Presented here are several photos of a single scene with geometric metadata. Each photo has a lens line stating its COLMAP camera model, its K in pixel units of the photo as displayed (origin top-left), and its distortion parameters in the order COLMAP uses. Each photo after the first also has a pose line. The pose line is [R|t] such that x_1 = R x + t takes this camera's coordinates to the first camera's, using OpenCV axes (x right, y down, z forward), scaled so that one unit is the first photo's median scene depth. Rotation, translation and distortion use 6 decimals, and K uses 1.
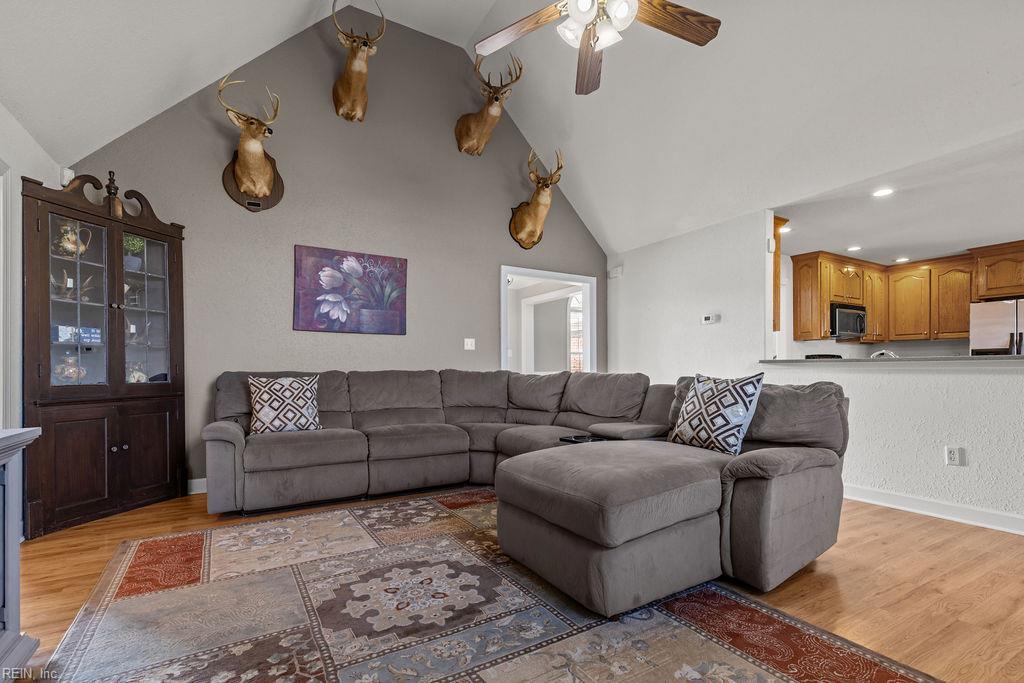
lens RADIAL K [[472.2, 0, 519.2], [0, 472.2, 364.0], [0, 0, 1]] dist [0.006420, -0.002699]
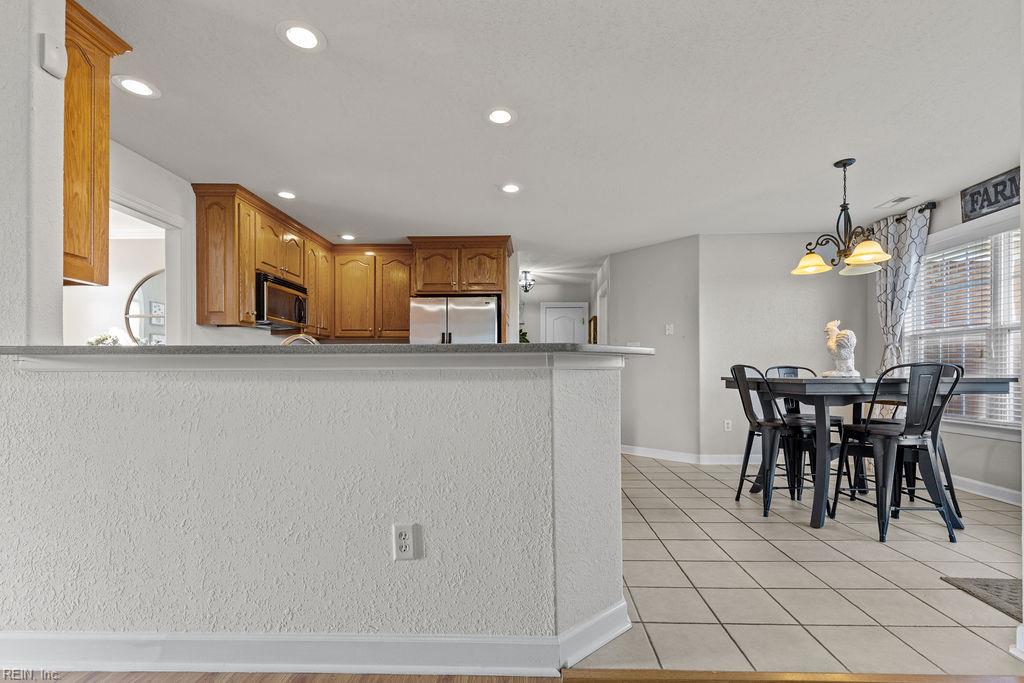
lens RADIAL K [[472.2, 0, 518.5], [0, 472.2, 373.7], [0, 0, 1]] dist [0.006420, -0.002699]
pose [[0.535267, -0.005752, 0.844664, 0.372807], [-0.006709, 0.999916, 0.011061, 0.005074], [-0.844657, -0.011587, 0.535183, 0.421882]]
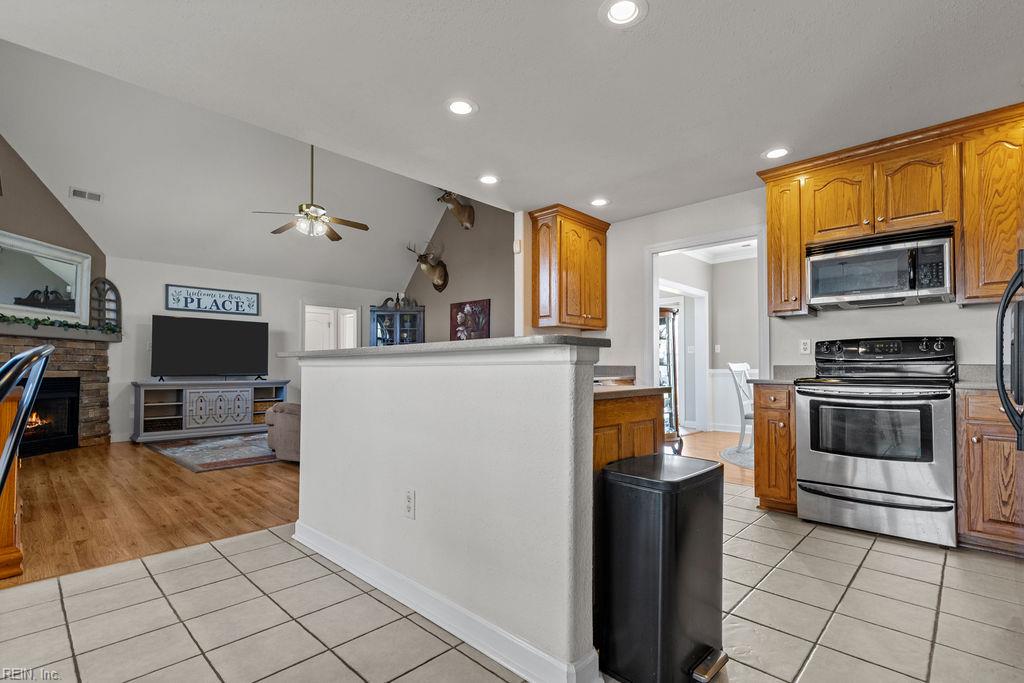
lens RADIAL K [[472.2, 0, 518.6], [0, 472.2, 357.4], [0, 0, 1]] dist [0.006420, -0.002699]
pose [[0.278512, -0.018073, -0.960263, 1.408635], [0.009676, 0.999825, -0.016011, 0.007056], [0.960384, -0.004832, 0.278638, 0.670066]]
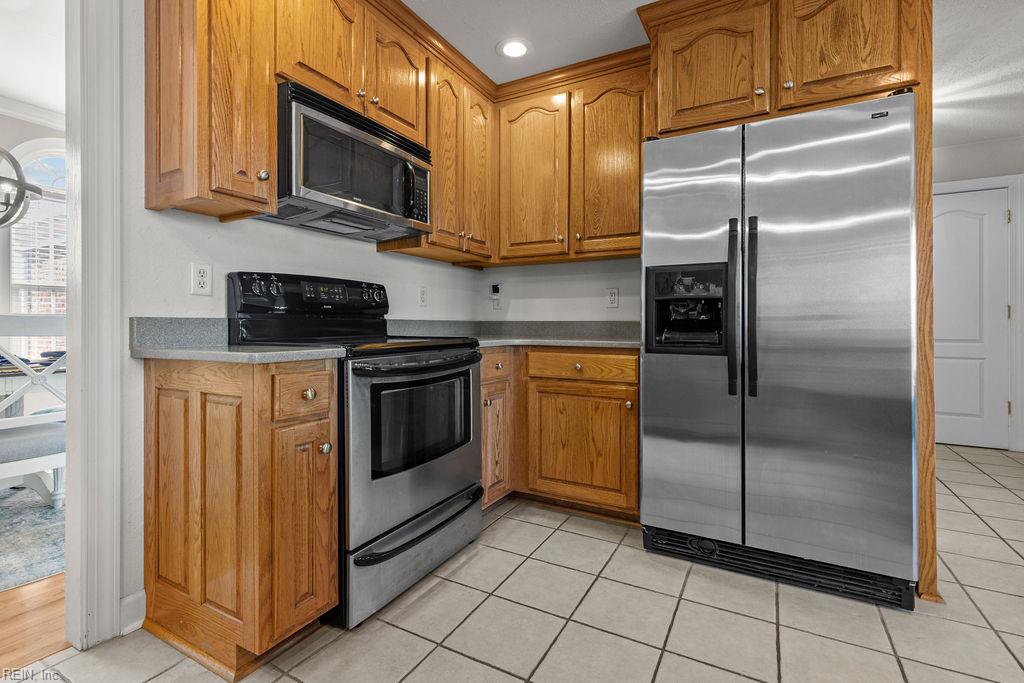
lens RADIAL K [[461.9, 0, 520.7], [0, 461.9, 319.5], [0, 0, 1]] dist [-0.000939, 0.000753]
pose [[0.854091, 0.005845, 0.520091, 0.825053], [-0.006394, 0.999979, -0.000738, 0.012078], [-0.520085, -0.002695, 0.854110, 0.894770]]
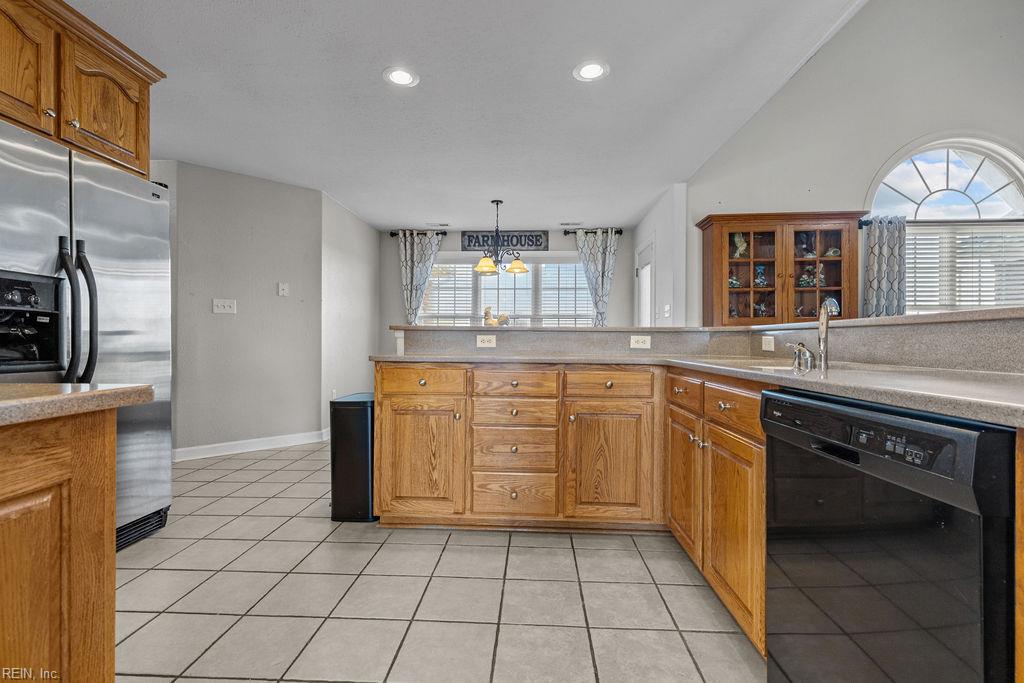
lens RADIAL K [[472.2, 0, 513.2], [0, 472.2, 339.3], [0, 0, 1]] dist [0.006420, -0.002699]
pose [[-0.838916, -0.000794, 0.544260, 0.629501], [-0.010005, 0.999852, -0.013962, 0.016315], [-0.544169, -0.017159, -0.838800, 1.264276]]
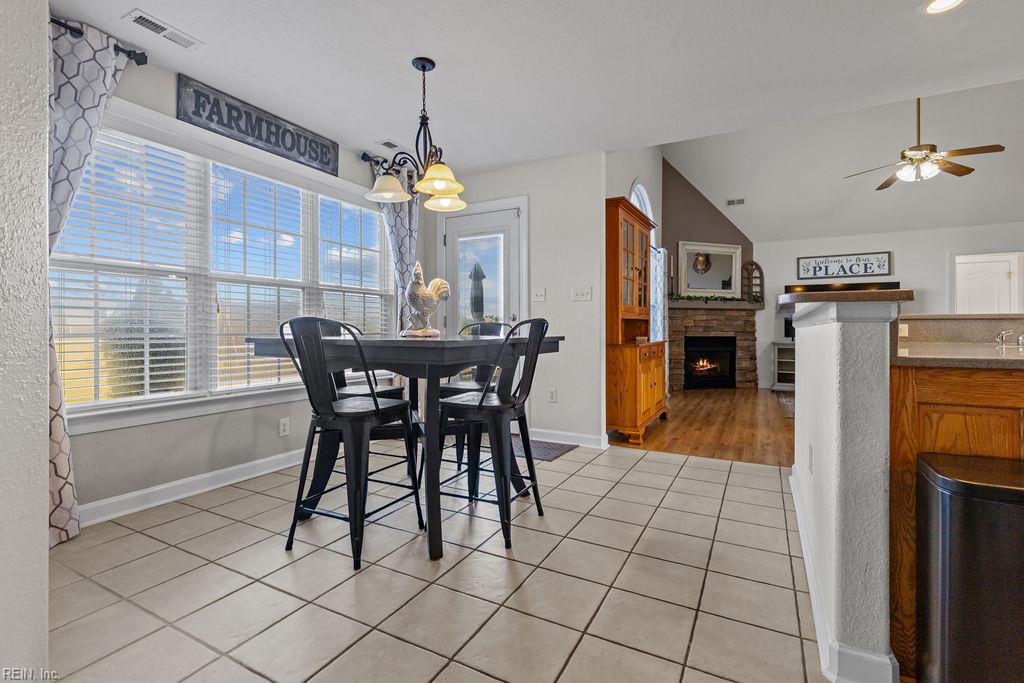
lens RADIAL K [[461.9, 0, 514.2], [0, 461.9, 329.5], [0, 0, 1]] dist [-0.000939, 0.000753]
pose [[-0.853368, 0.000262, -0.521309, 1.433577], [0.005530, 0.999948, -0.008549, 0.012177], [0.521280, -0.010179, -0.853325, 0.912316]]
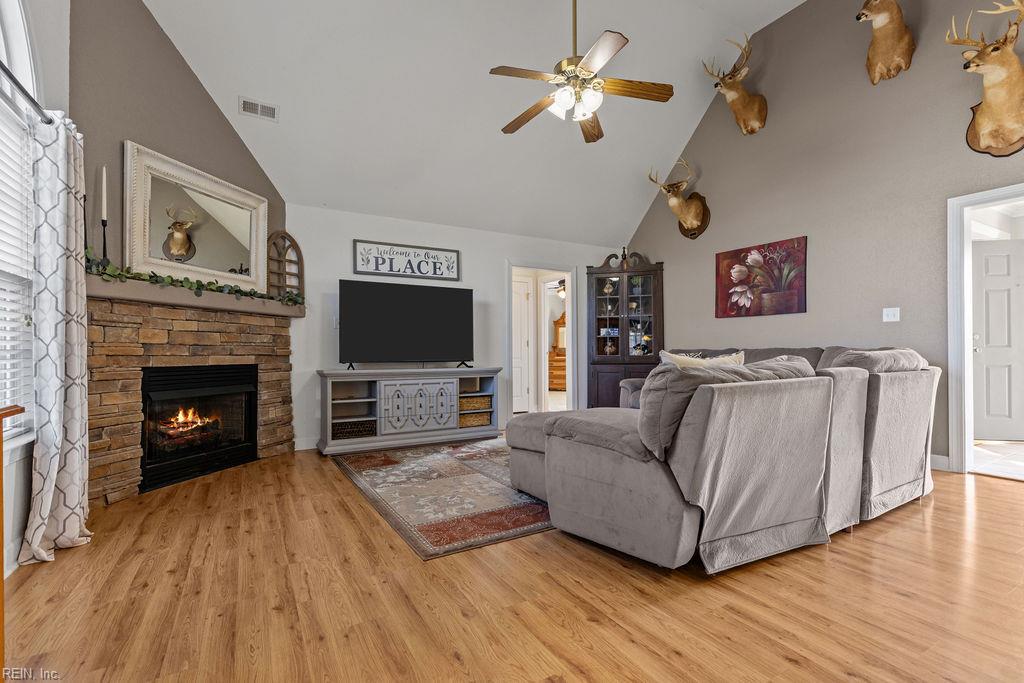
lens RADIAL K [[472.2, 0, 518.8], [0, 472.2, 347.3], [0, 0, 1]] dist [0.006420, -0.002699]
pose [[-0.005836, -0.007150, -0.999957, 0.795259], [0.016434, 0.999839, -0.007245, 0.010052], [0.999848, -0.016476, -0.005717, 0.417479]]
